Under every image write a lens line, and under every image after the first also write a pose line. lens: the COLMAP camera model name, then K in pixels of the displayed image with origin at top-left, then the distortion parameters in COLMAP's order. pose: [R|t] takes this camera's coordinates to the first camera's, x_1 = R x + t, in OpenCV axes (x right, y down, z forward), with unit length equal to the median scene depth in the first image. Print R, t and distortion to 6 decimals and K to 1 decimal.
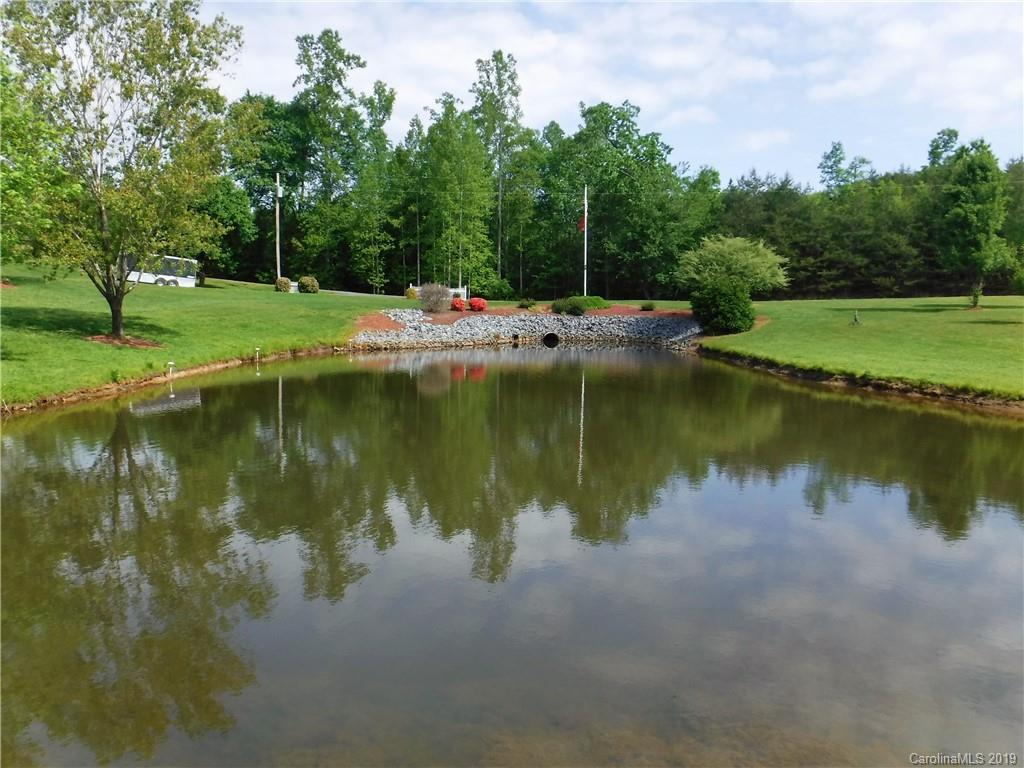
lens RADIAL K [[769.2, 0, 512.0], [0, 769.2, 384.0], [0, 0, 1]] dist [-0.118504, 0.032784]
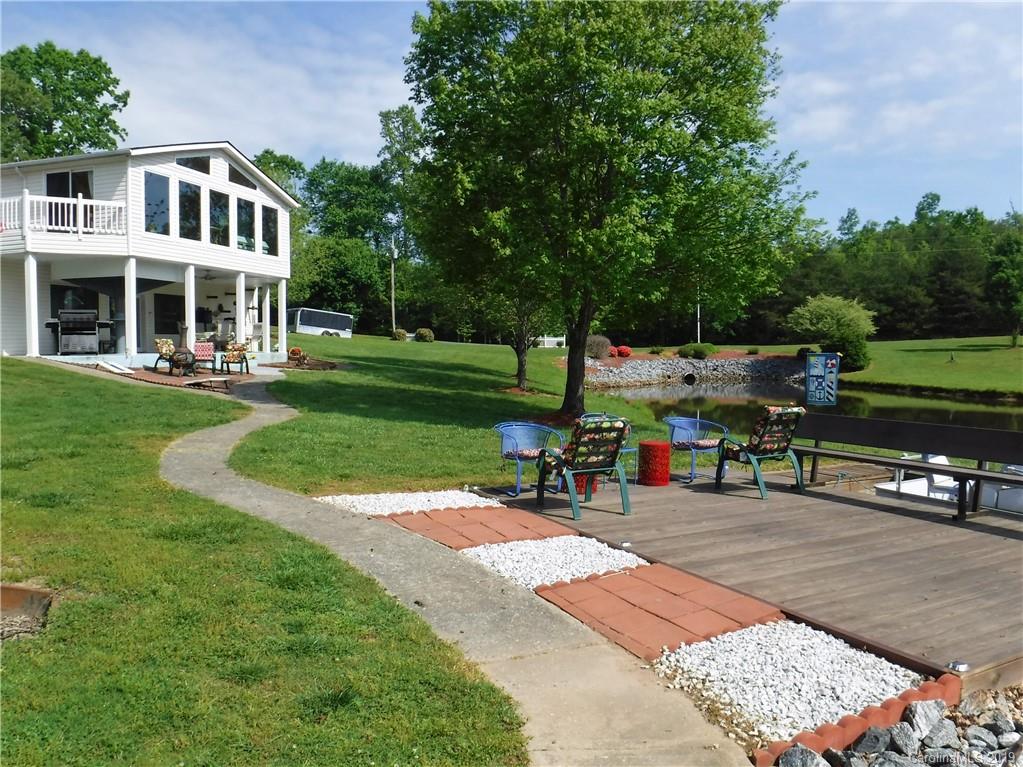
lens RADIAL K [[768.4, 0, 511.5], [0, 768.4, 383.5], [0, 0, 1]] dist [-0.118504, 0.032784]
pose [[0.996861, -0.018673, 0.076935, -0.278320], [0.023054, 0.998139, -0.056452, 0.010844], [-0.075737, 0.058048, 0.995437, -0.174193]]
